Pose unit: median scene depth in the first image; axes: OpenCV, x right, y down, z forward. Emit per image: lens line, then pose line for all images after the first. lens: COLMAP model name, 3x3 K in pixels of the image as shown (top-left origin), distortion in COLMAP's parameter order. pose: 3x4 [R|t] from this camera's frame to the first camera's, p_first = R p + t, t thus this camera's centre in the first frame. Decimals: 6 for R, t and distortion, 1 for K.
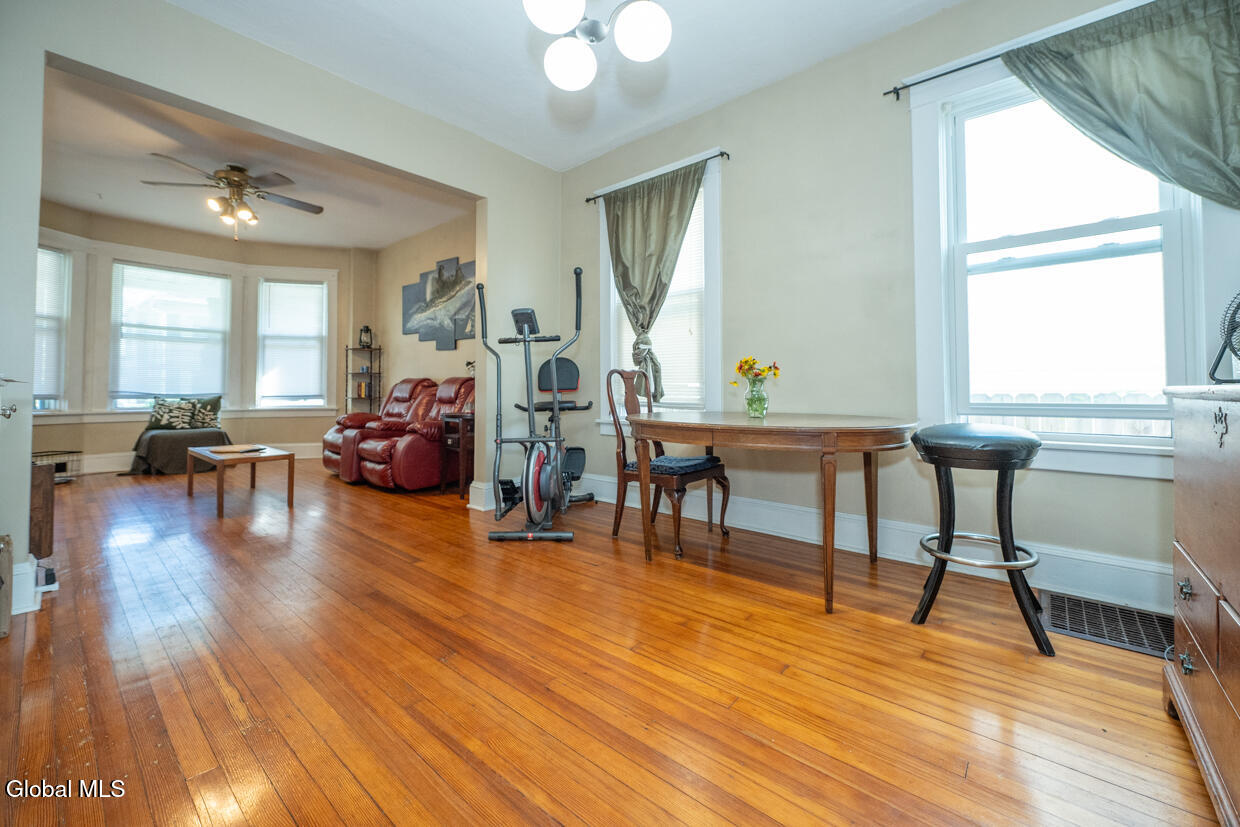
lens RADIAL K [[495.2, 0, 622.4], [0, 495.2, 381.7], [0, 0, 1]] dist [0.001491, 0.000145]
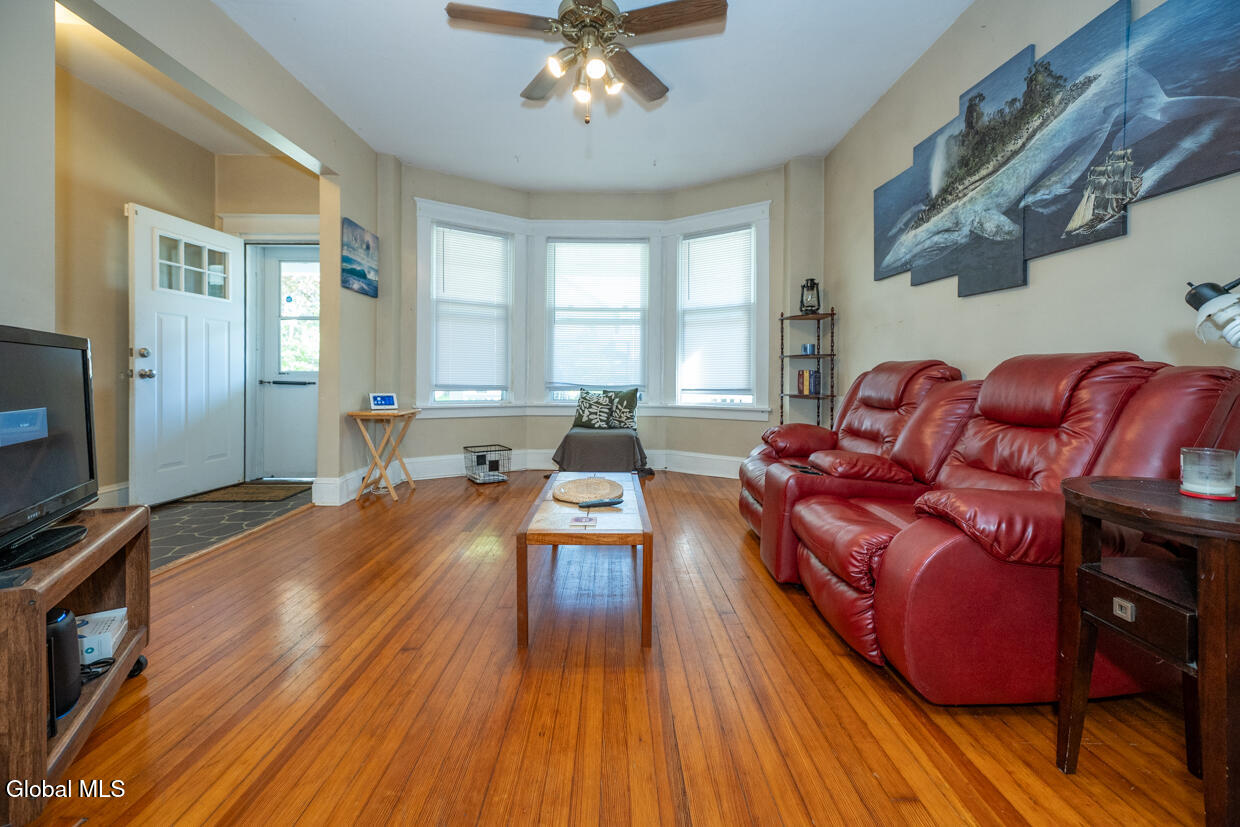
lens RADIAL K [[494.2, 0, 615.3], [0, 494.2, 377.3], [0, 0, 1]] dist [-0.000092, -0.000151]
pose [[0.651649, 0.003182, -0.758514, -0.242849], [0.011275, 0.999840, 0.013881, -0.001023], [0.758437, -0.017598, 0.651509, 0.480307]]
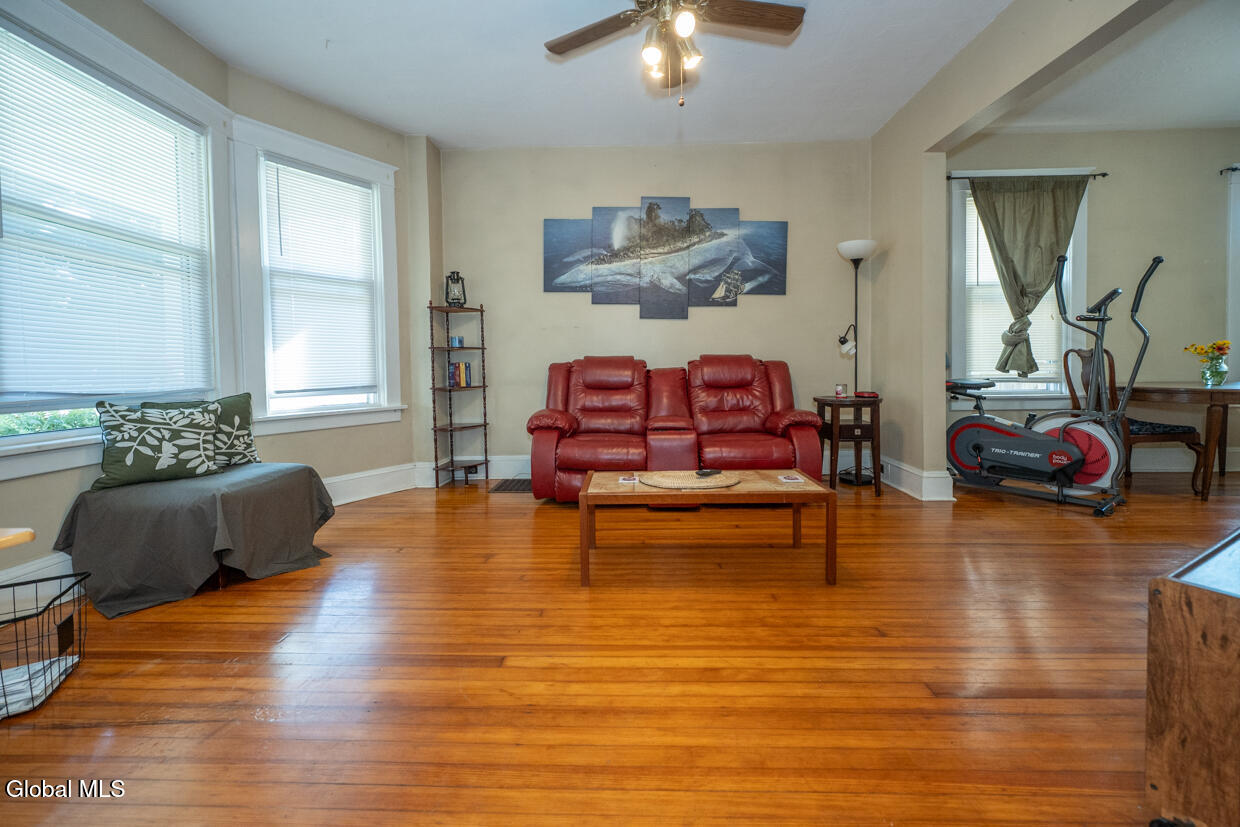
lens RADIAL K [[495.2, 0, 622.4], [0, 495.2, 381.7], [0, 0, 1]] dist [0.001491, 0.000145]
pose [[0.778694, -0.030232, 0.626675, -0.870979], [0.003279, 0.999021, 0.044120, -0.001562], [-0.627395, -0.032301, 0.778031, 0.444640]]
